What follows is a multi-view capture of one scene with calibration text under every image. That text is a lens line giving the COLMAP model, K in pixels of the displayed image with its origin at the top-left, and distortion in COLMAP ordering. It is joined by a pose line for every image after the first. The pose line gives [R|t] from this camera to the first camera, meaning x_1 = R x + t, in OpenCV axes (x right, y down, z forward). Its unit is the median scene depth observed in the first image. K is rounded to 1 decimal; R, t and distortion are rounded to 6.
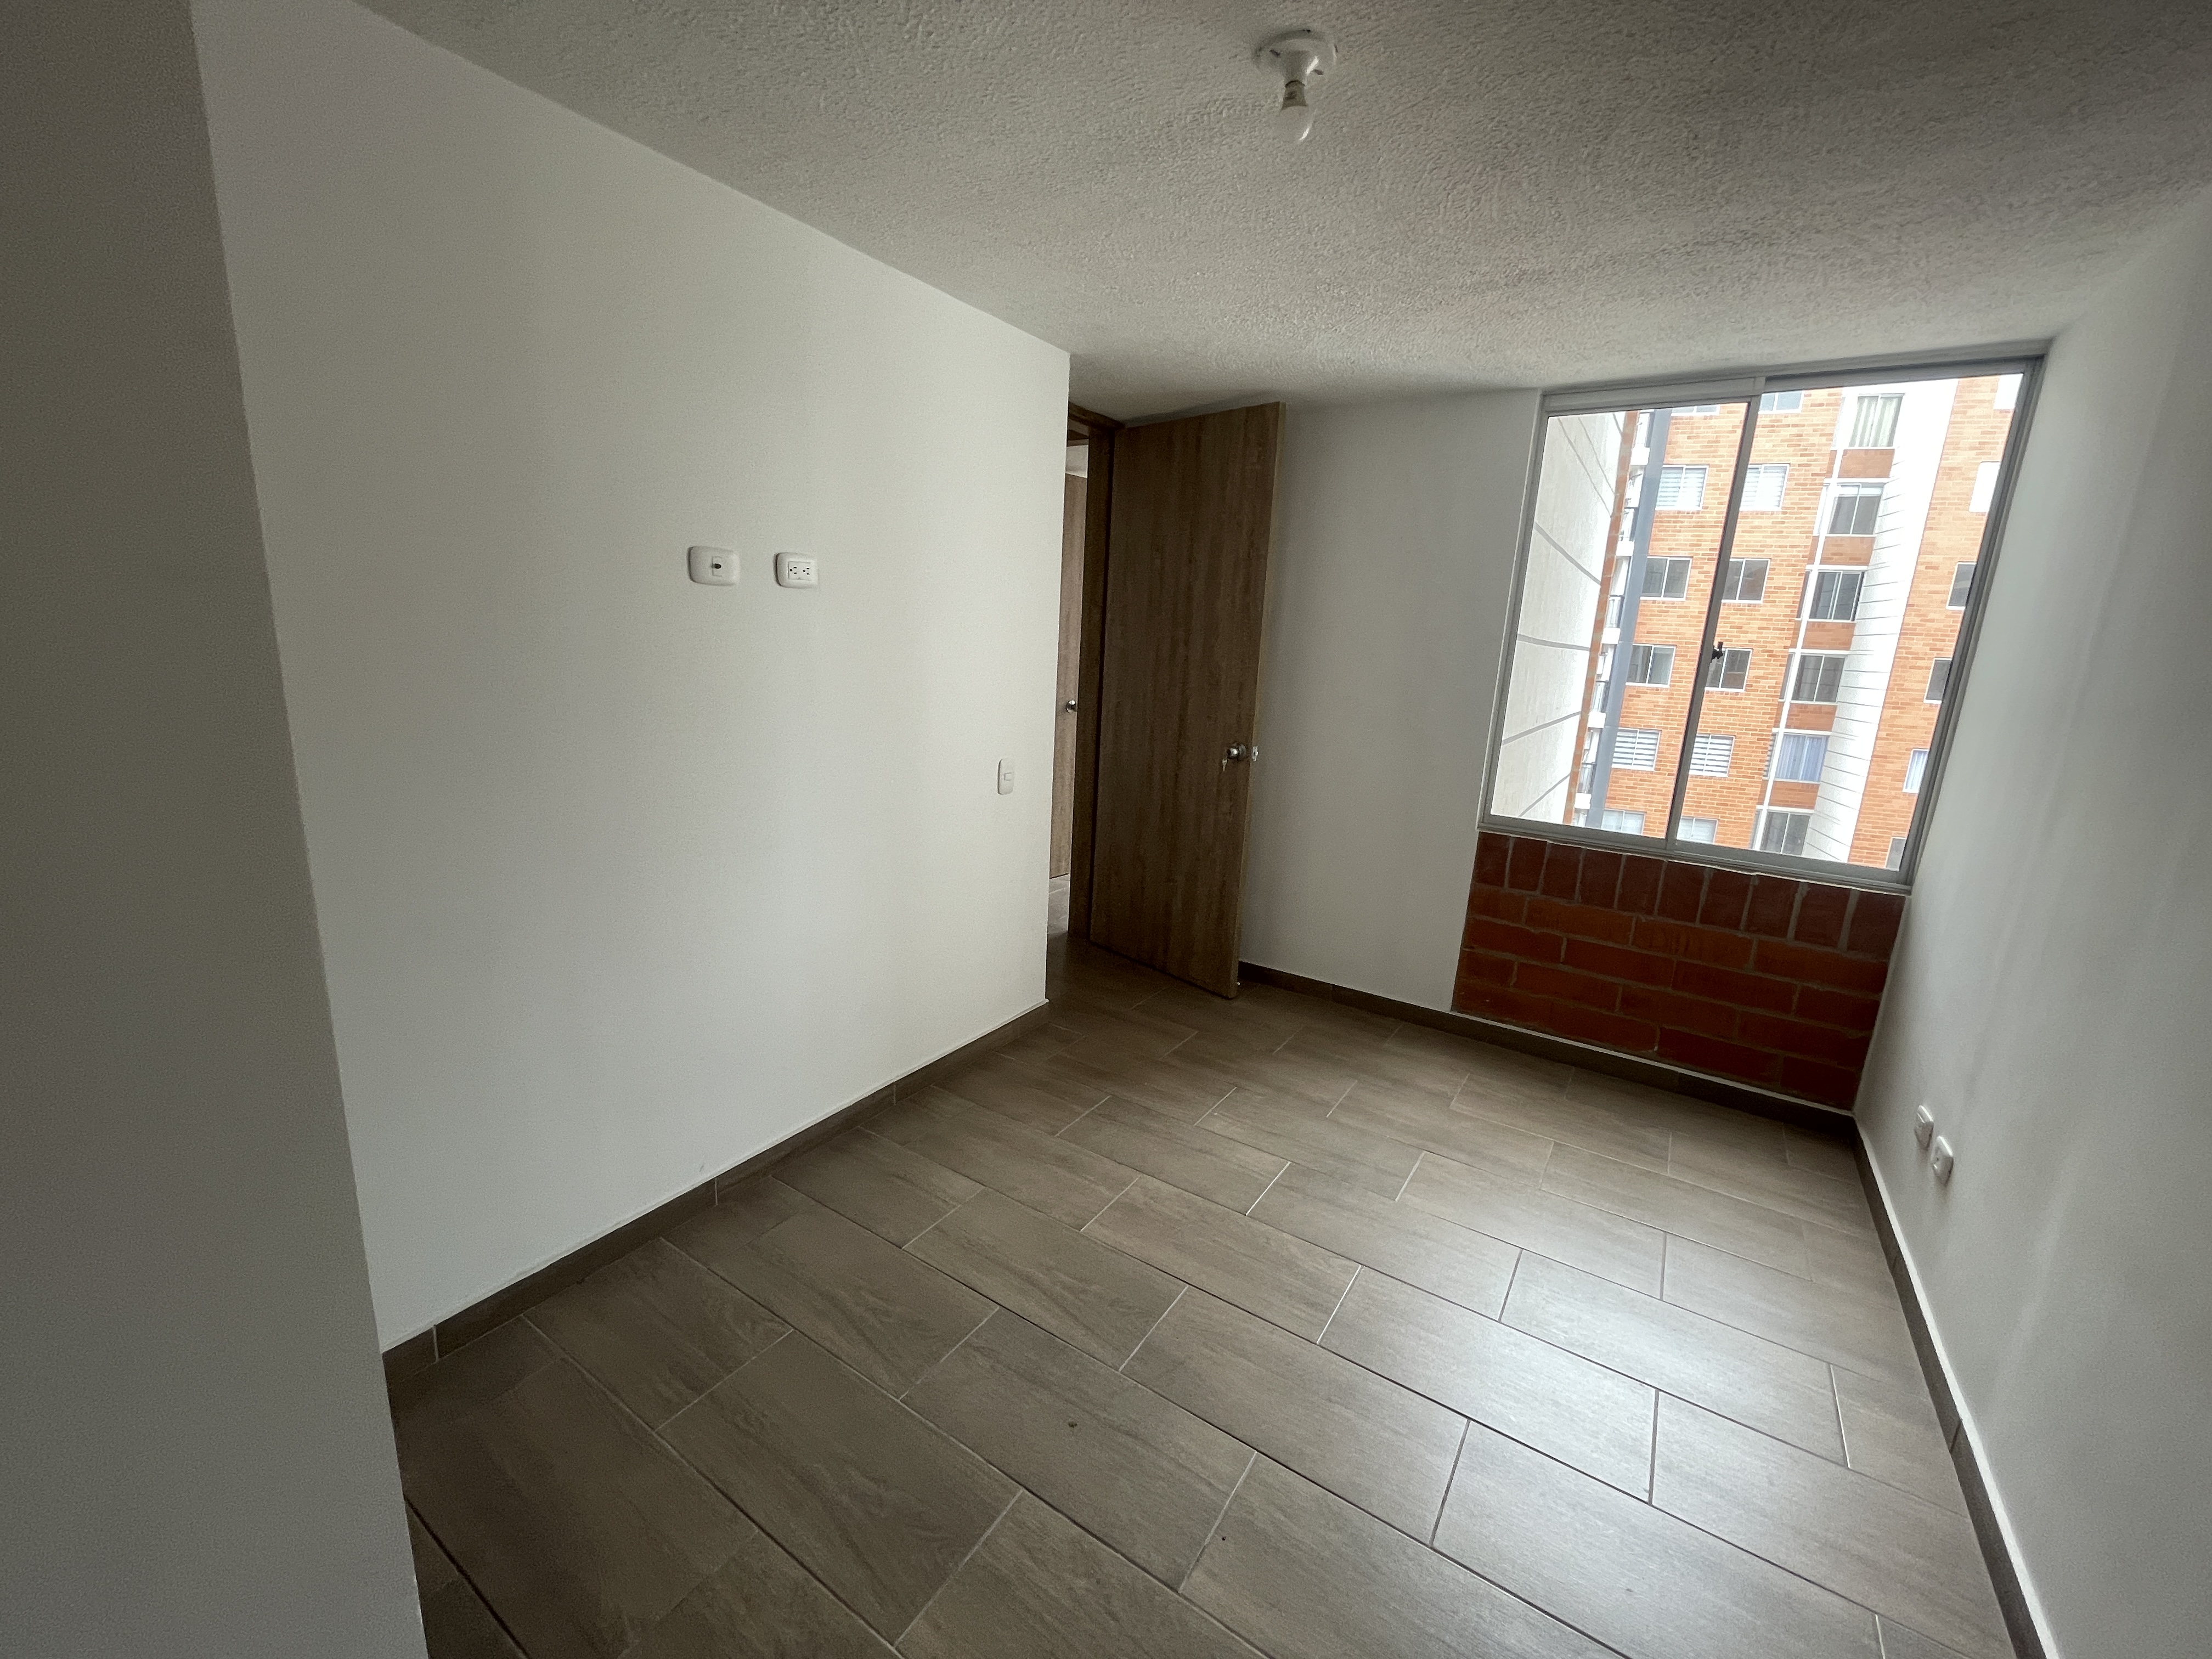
lens RADIAL K [[889.9, 0, 1101.0], [0, 889.9, 828.2], [0, 0, 1]] dist [-0.002875, -0.000770]
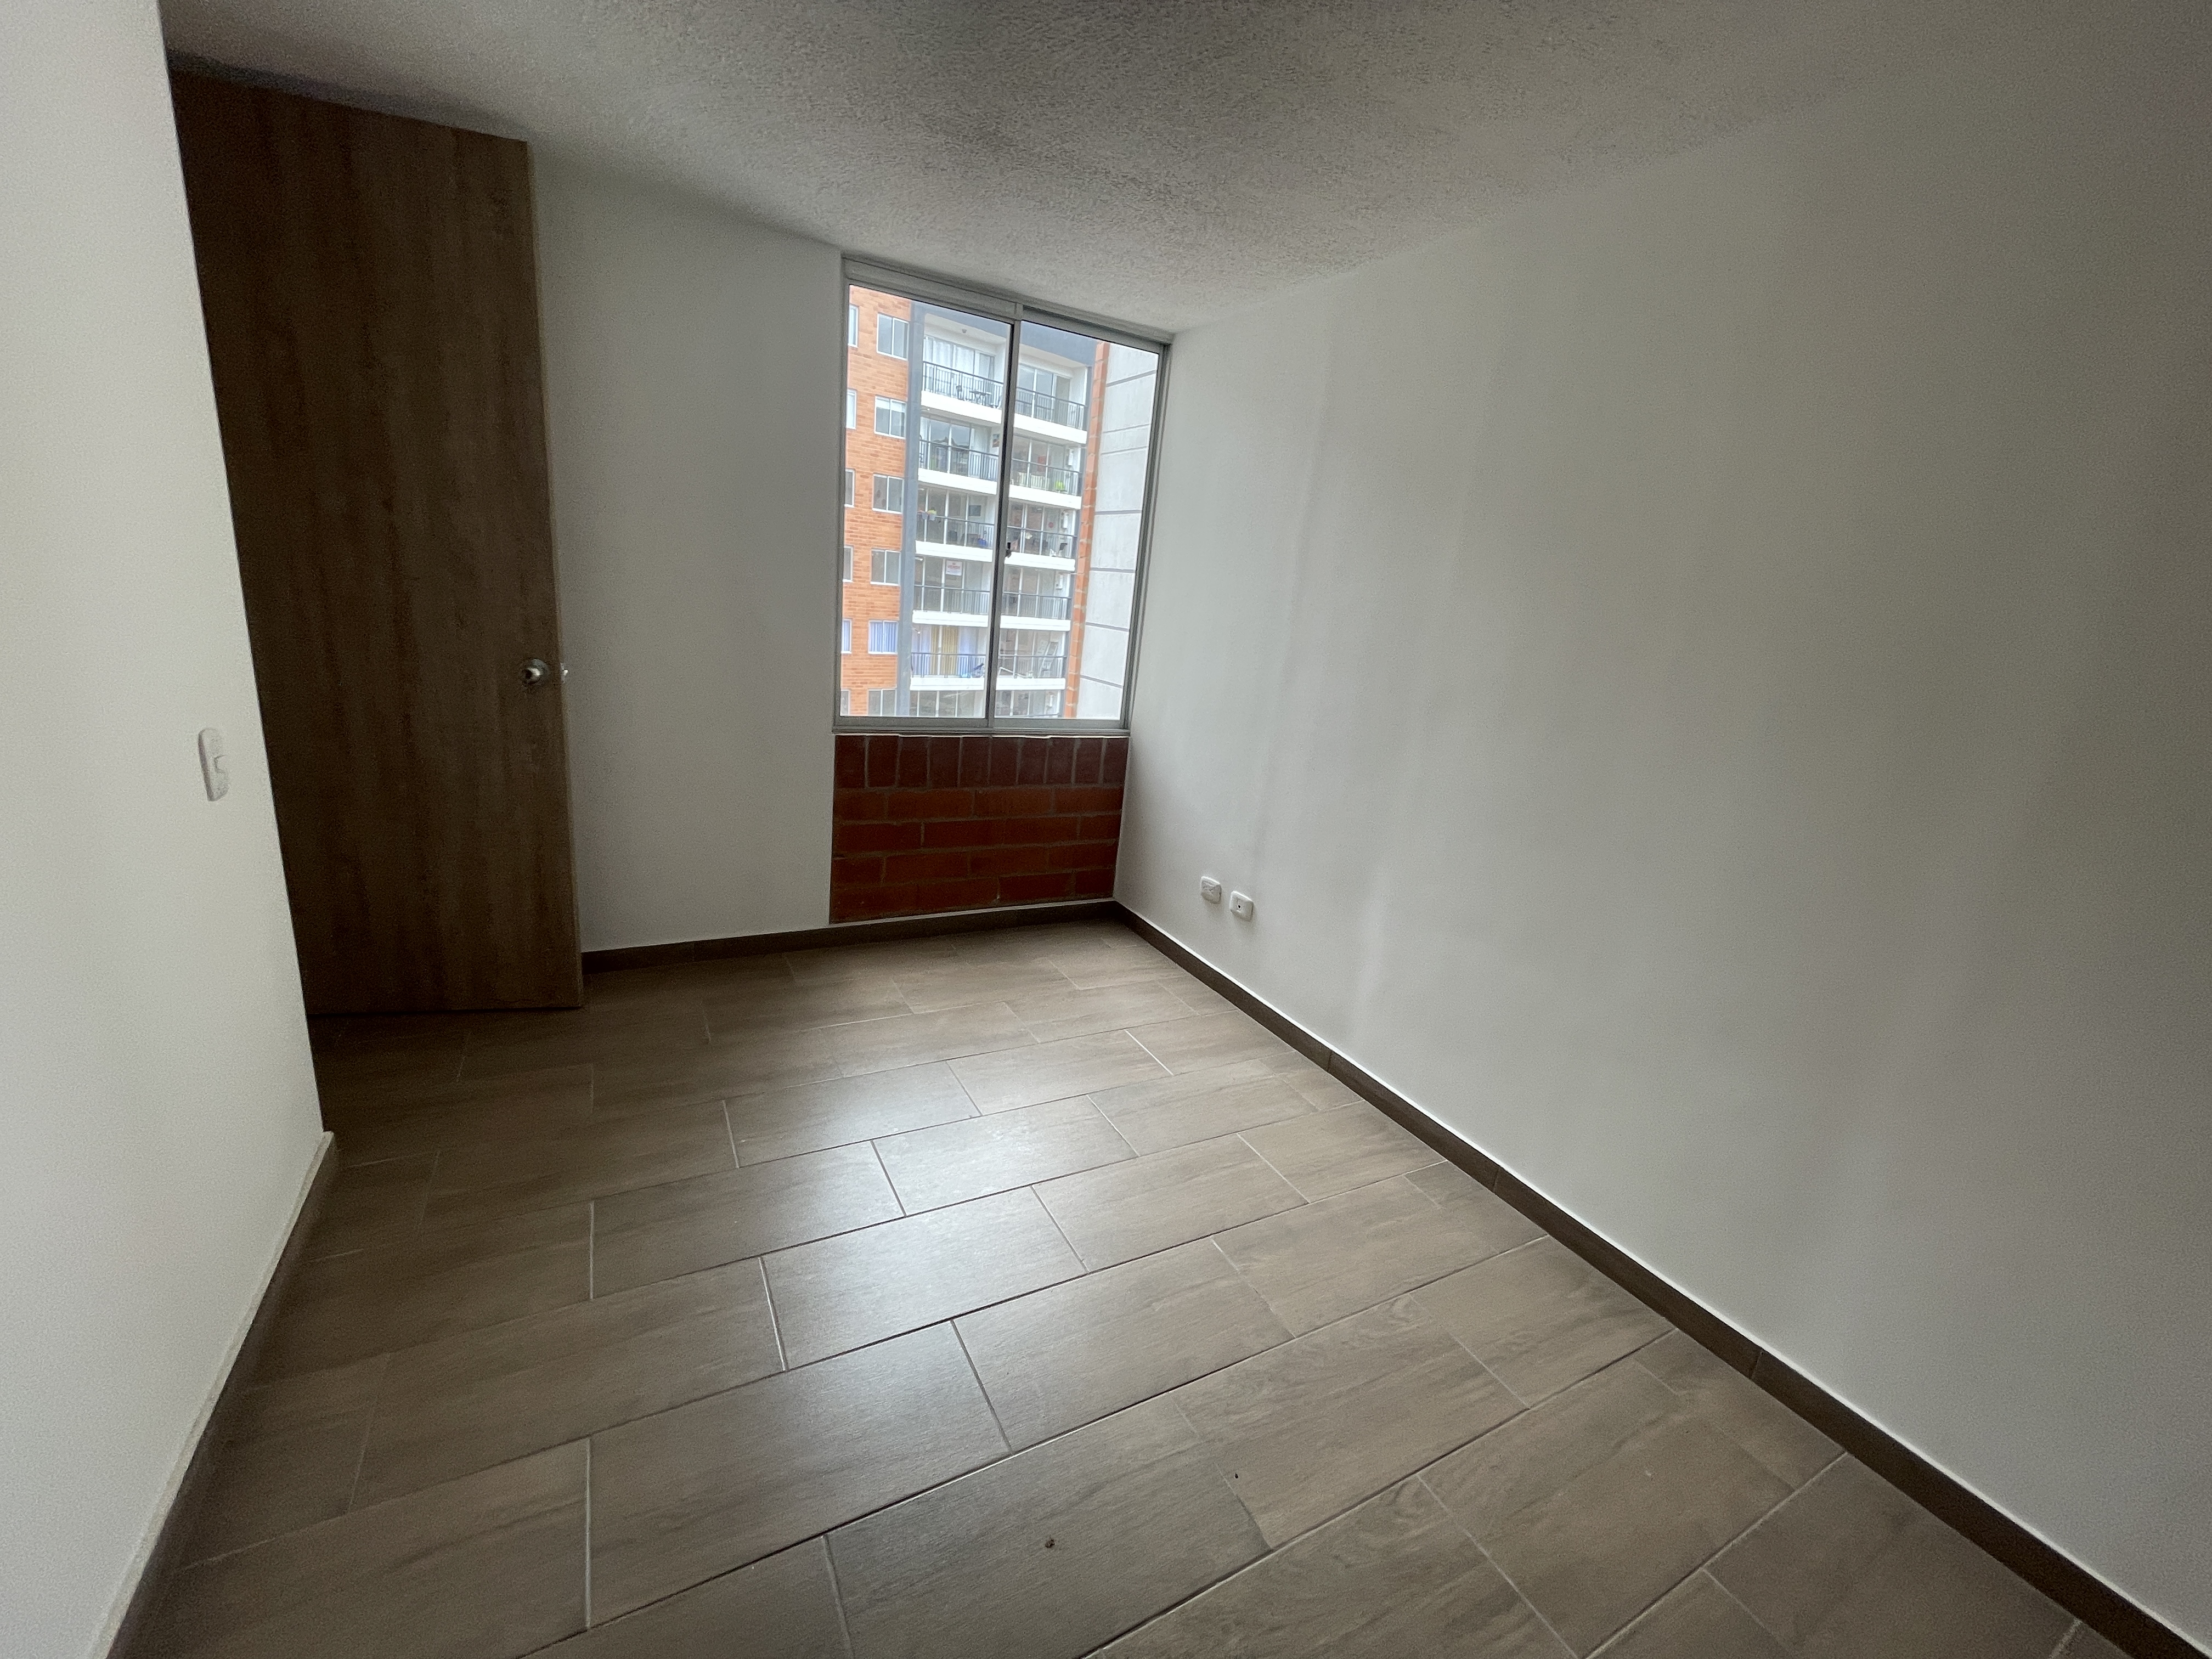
lens RADIAL K [[889.9, 0, 1103.4], [0, 889.9, 831.6], [0, 0, 1]] dist [-0.002875, -0.000770]
pose [[0.475470, -0.236981, 0.847212, -0.300305], [0.117530, 0.971513, 0.205791, -0.065021], [-0.871846, 0.001725, 0.489777, 0.313843]]
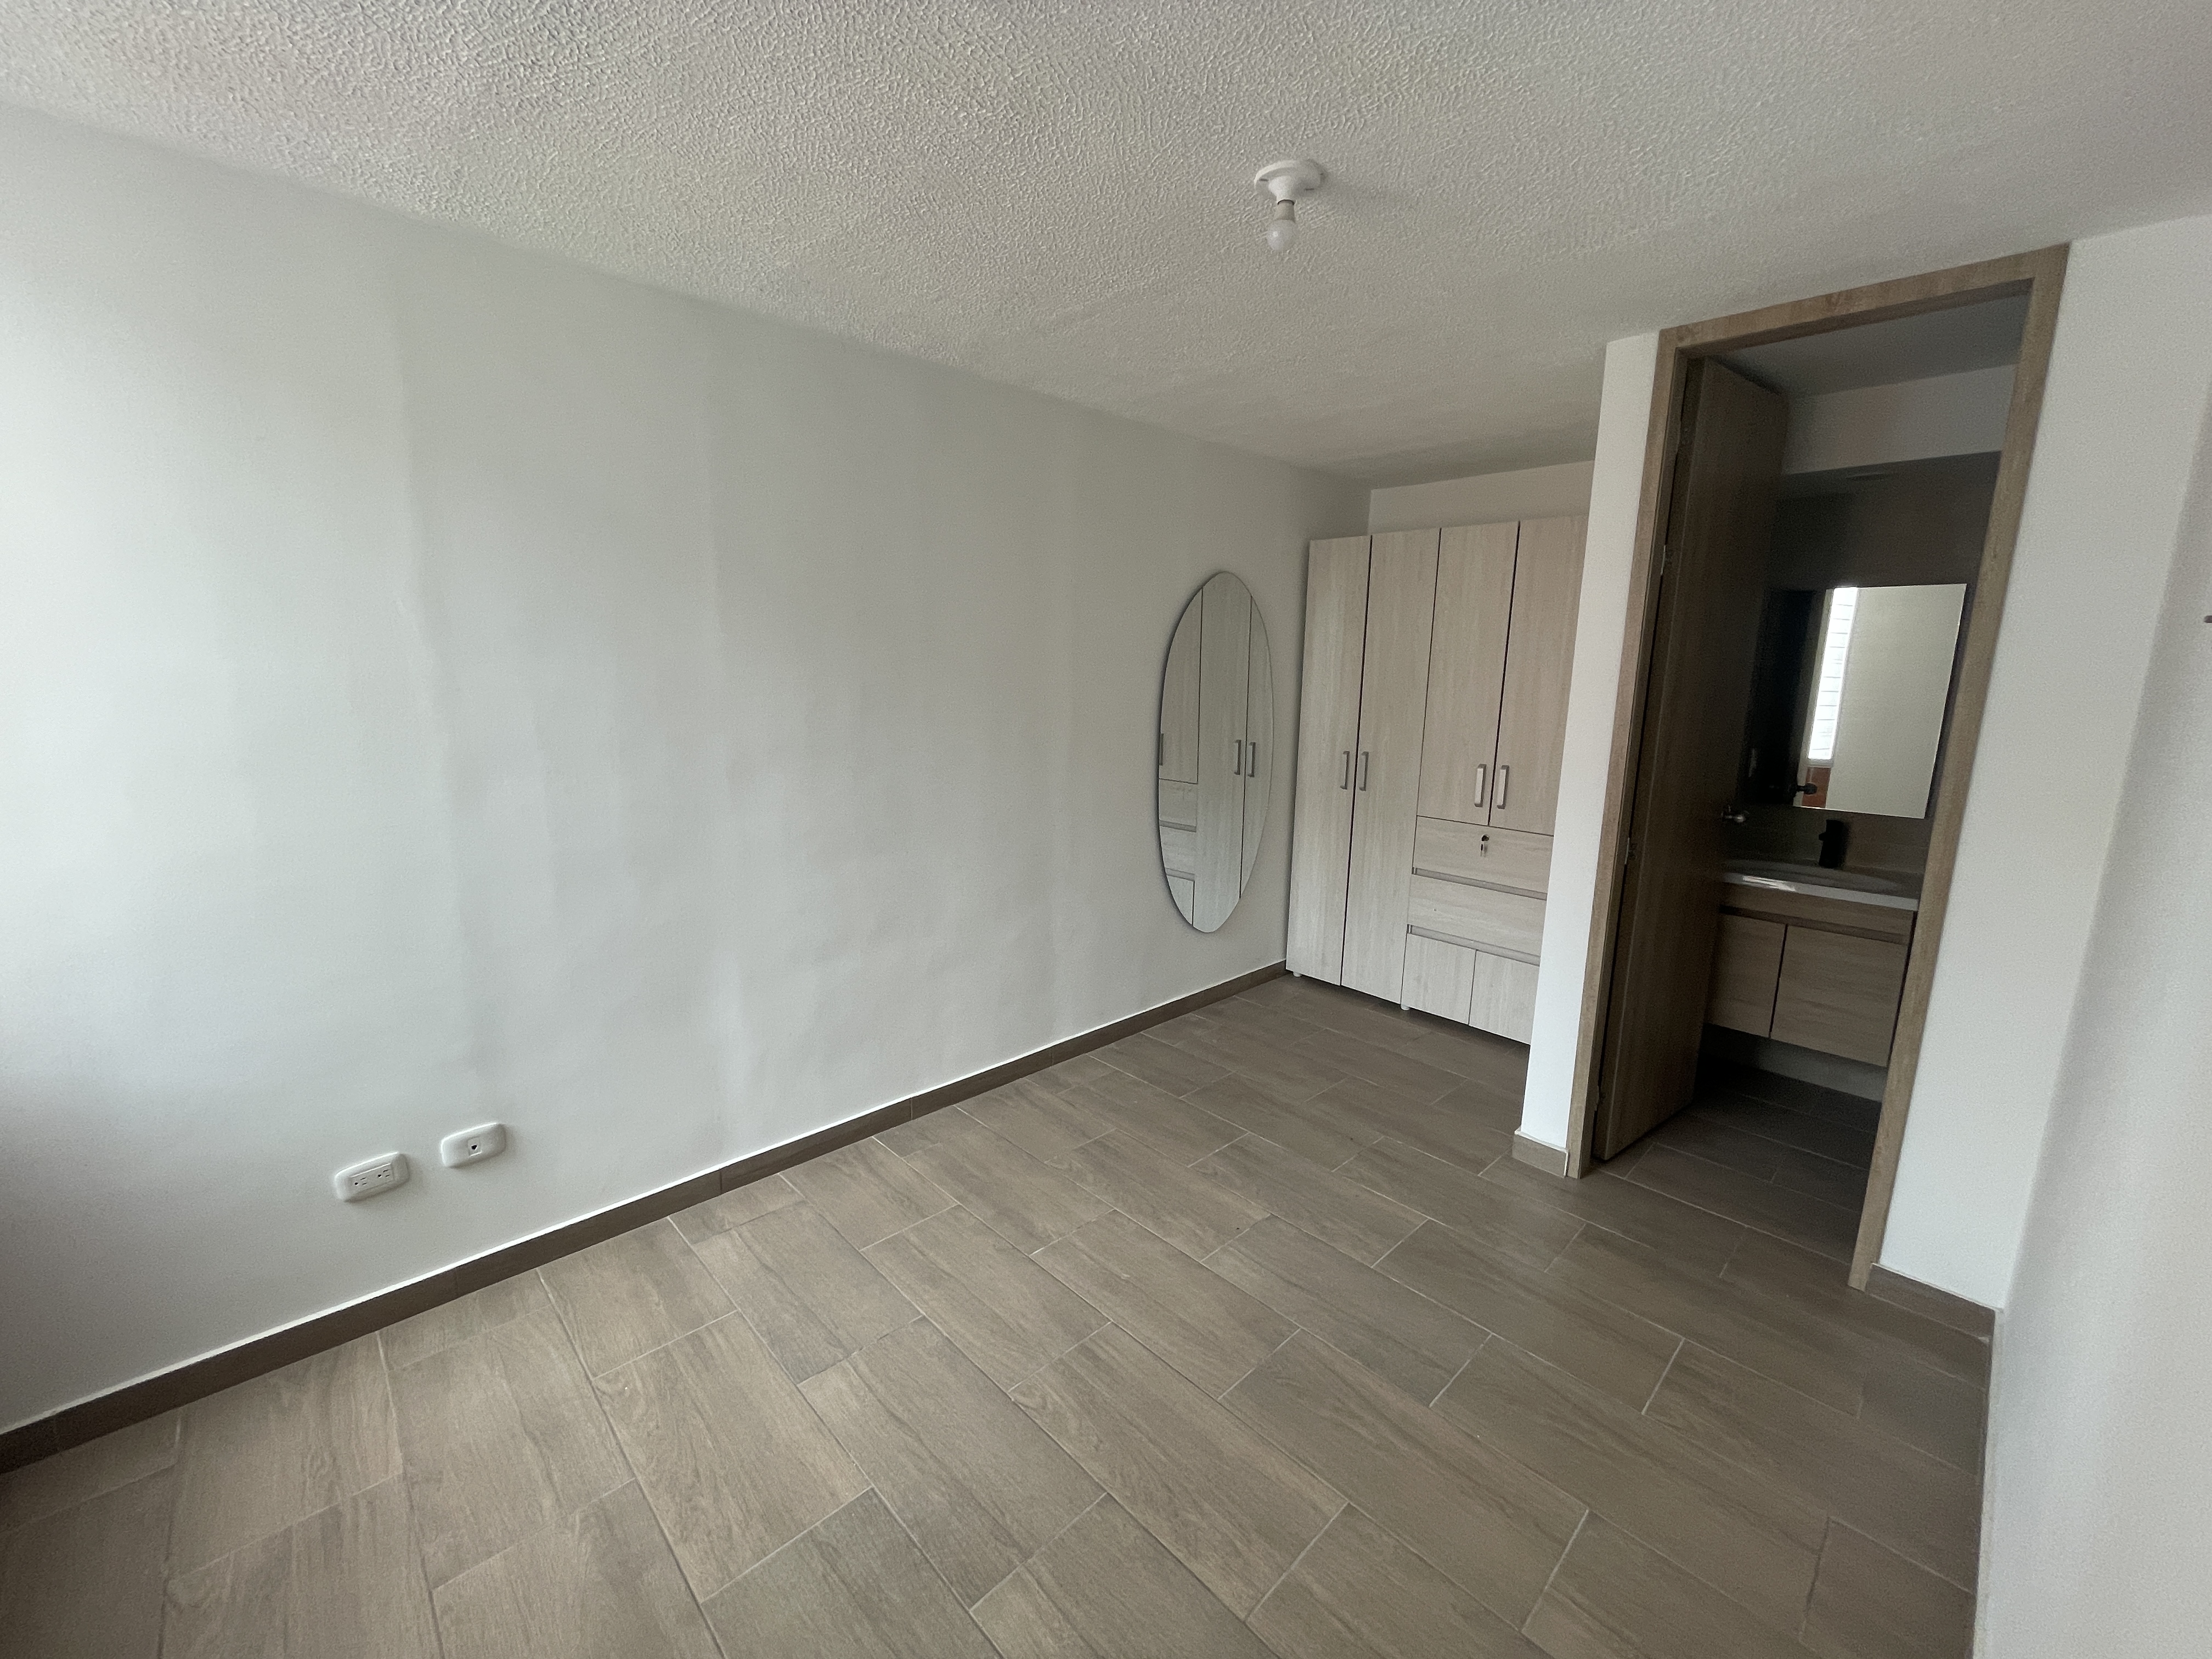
lens RADIAL K [[889.9, 0, 1101.2], [0, 889.9, 829.3], [0, 0, 1]] dist [-0.002875, -0.000770]
pose [[-0.971568, -0.101754, 0.213779, 0.053971], [-0.009711, 0.919302, 0.393434, -0.246013], [-0.236561, 0.380172, -0.894152, 1.097283]]
